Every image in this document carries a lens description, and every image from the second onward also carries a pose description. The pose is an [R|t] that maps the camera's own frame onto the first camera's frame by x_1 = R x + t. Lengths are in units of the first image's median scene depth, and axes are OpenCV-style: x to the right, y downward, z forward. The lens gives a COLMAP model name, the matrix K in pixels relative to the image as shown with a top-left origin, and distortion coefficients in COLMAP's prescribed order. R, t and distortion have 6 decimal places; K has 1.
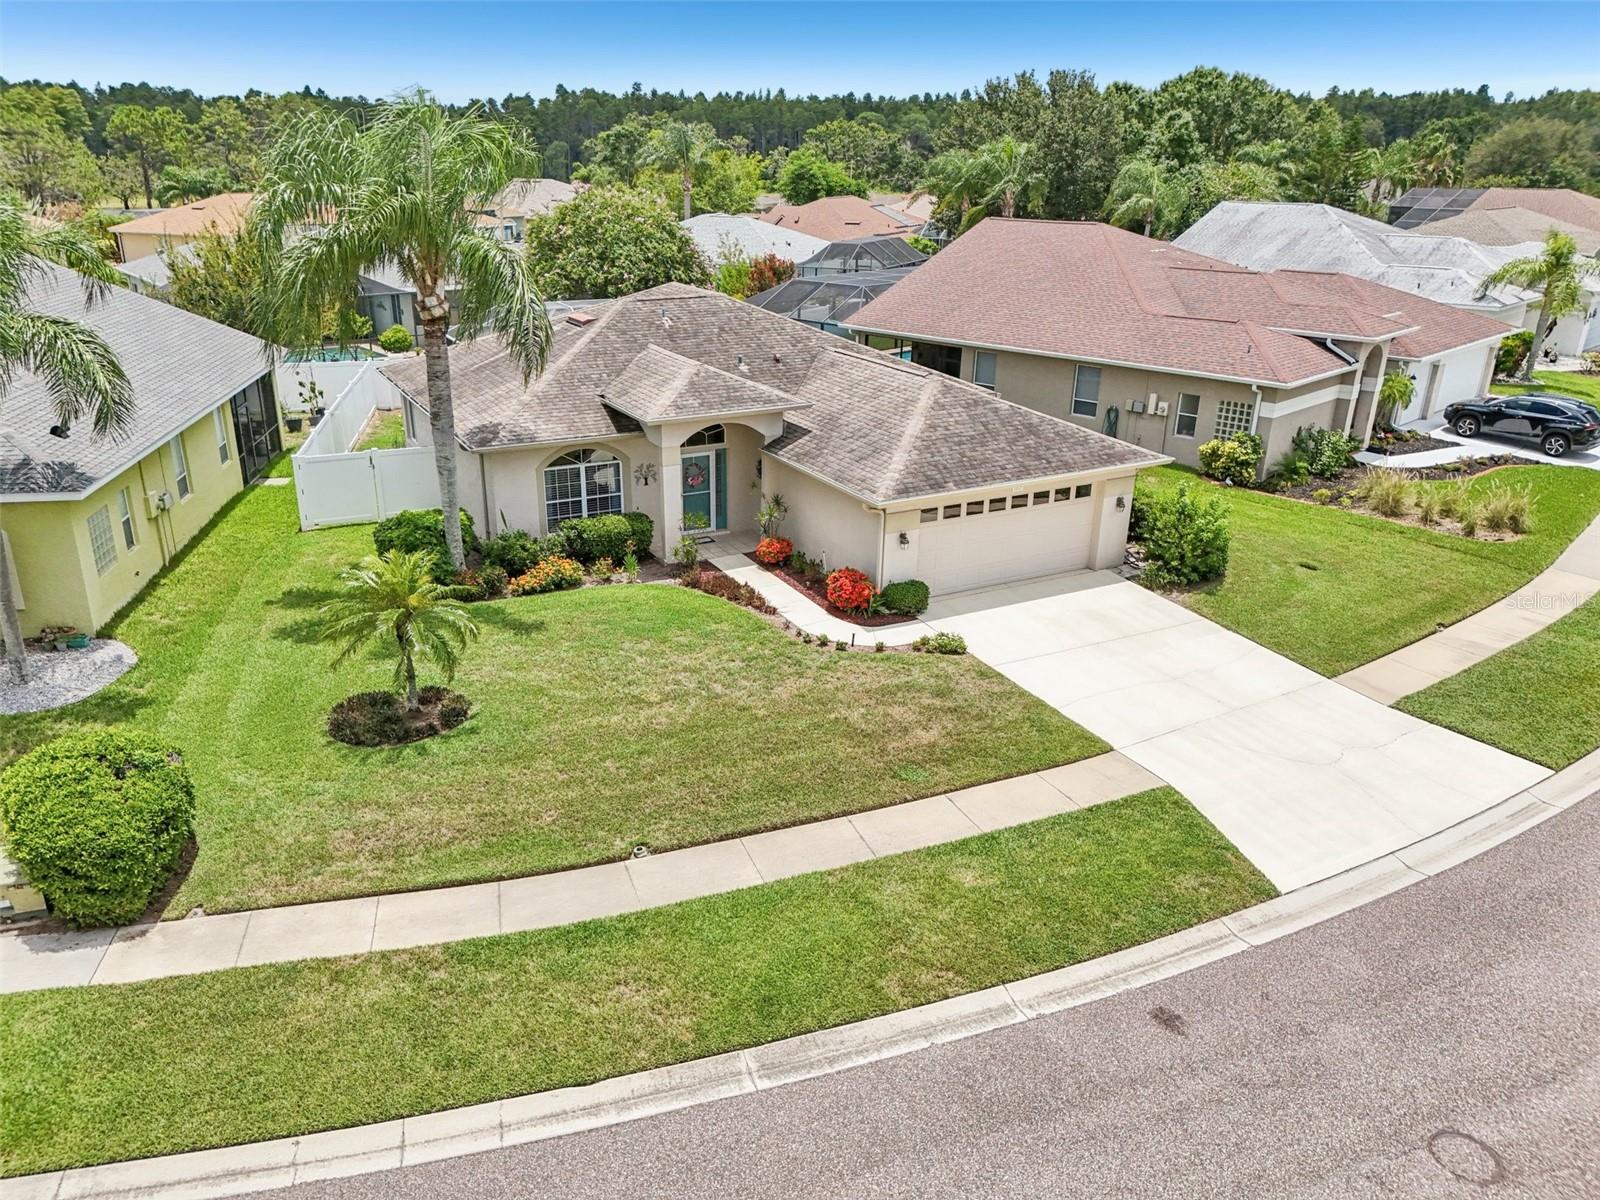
lens RADIAL K [[1132.0, 0, 726.9], [0, 1132.0, 604.5], [0, 0, 1]] dist [0.061639, -0.063212]
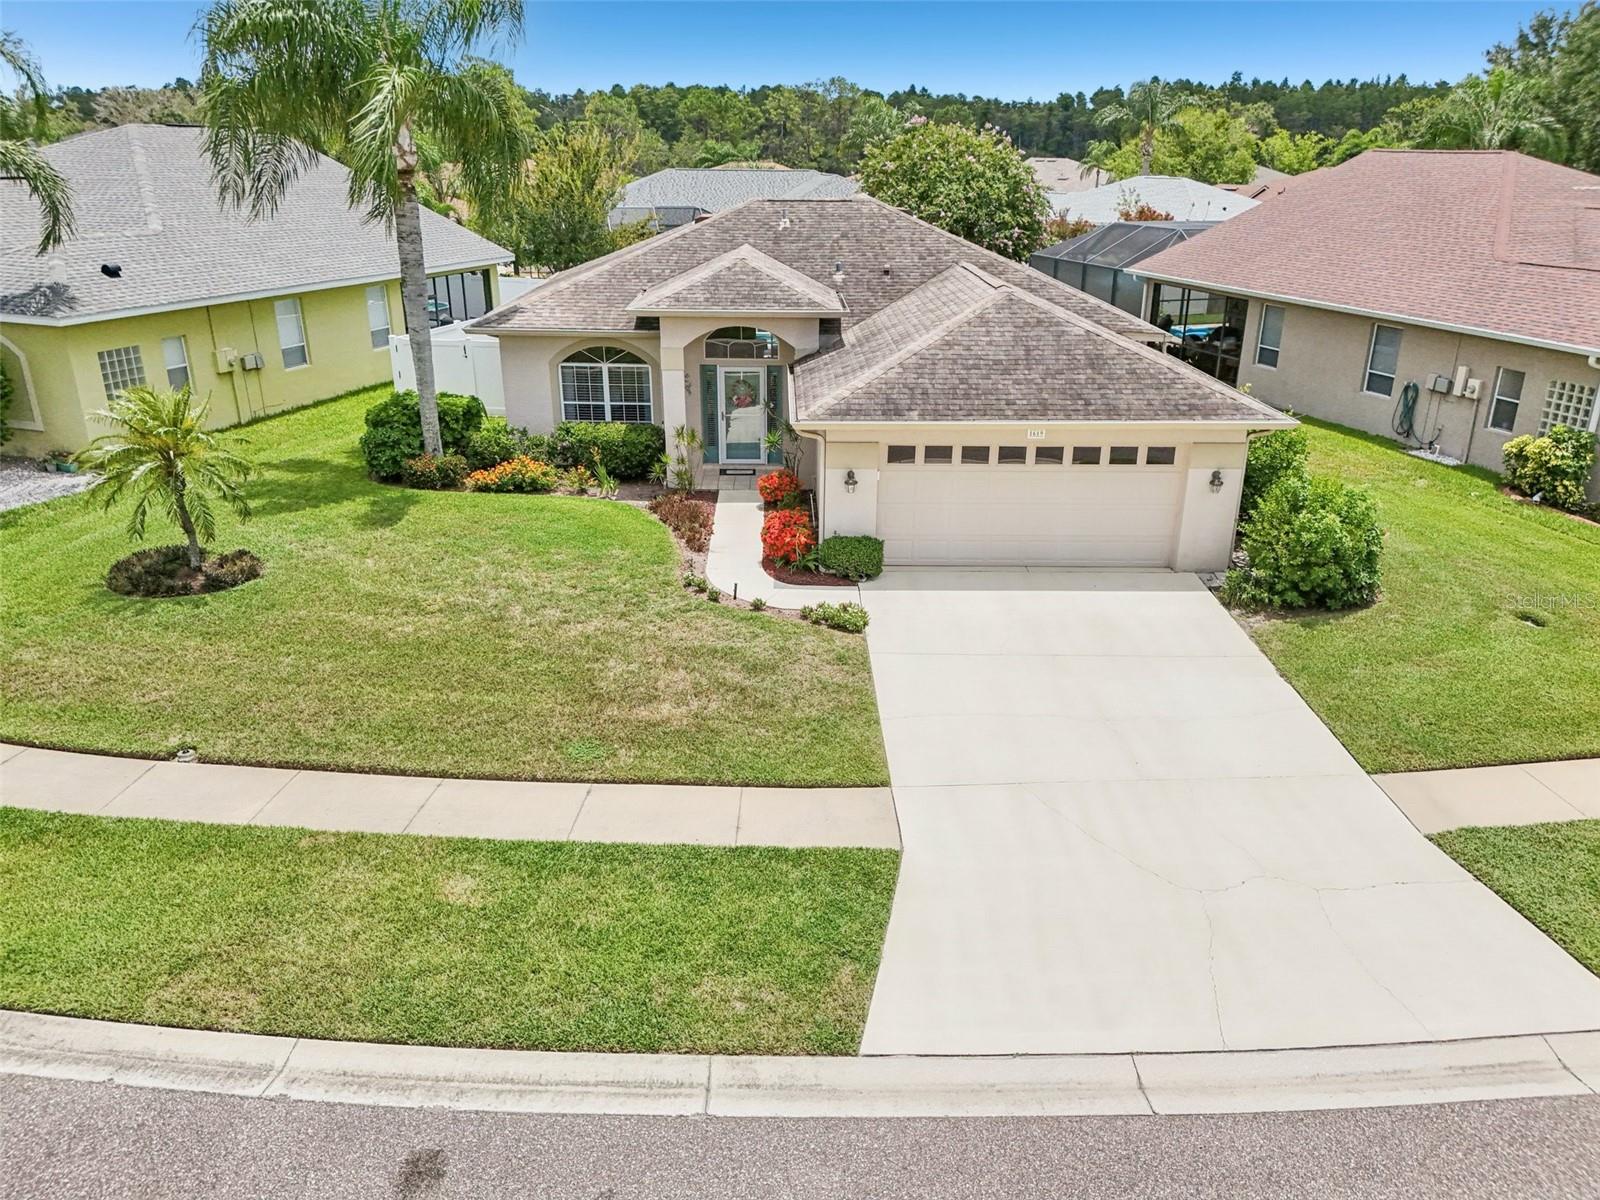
lens RADIAL K [[1108.0, 0, 887.7], [0, 1108.0, 594.9], [0, 0, 1]] dist [0.074492, -0.098211]
pose [[0.902257, 0.160555, -0.400193, 0.475690], [-0.169009, 0.985510, 0.014339, 0.004920], [0.396696, 0.054699, 0.916319, 0.316918]]
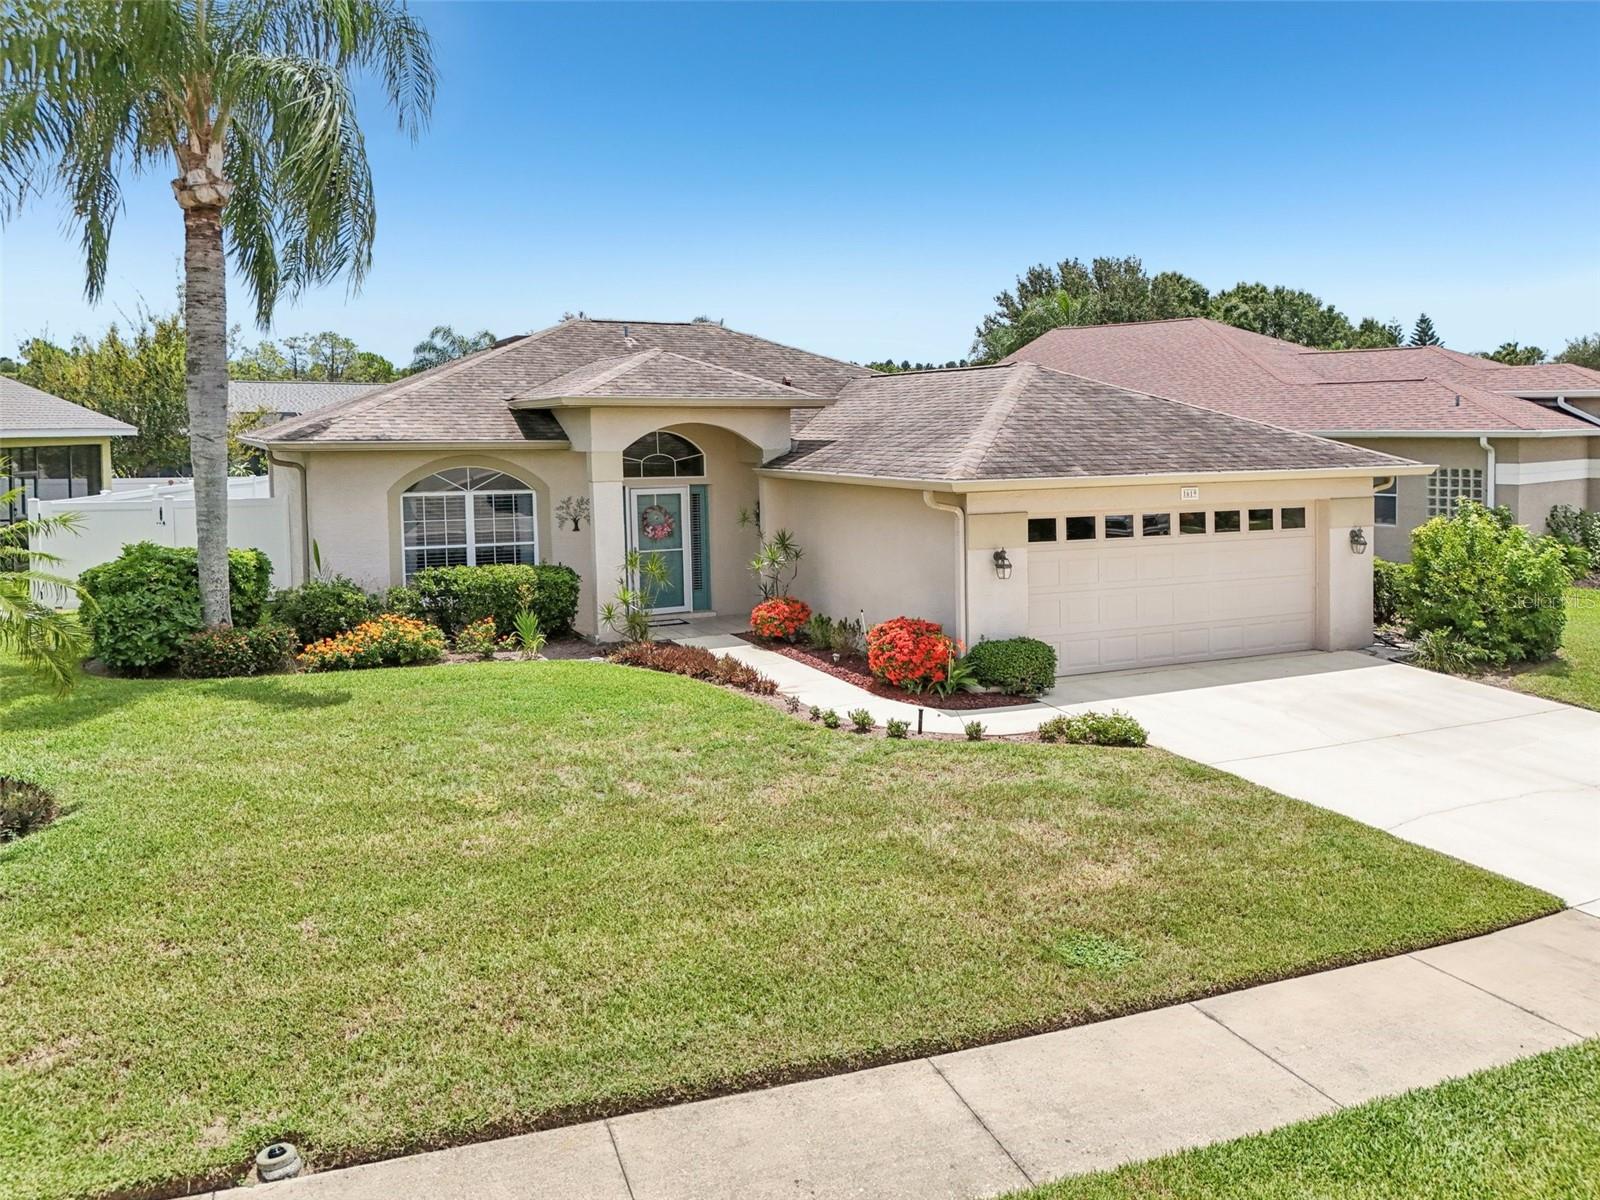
lens RADIAL K [[1124.7, 0, 741.5], [0, 1124.7, 532.0], [0, 0, 1]] dist [0.006802, 0.002245]
pose [[0.999257, -0.015241, -0.035407, 0.046278], [0.002753, 0.944391, -0.328814, 0.108473], [0.038449, 0.328472, 0.943731, 0.454264]]
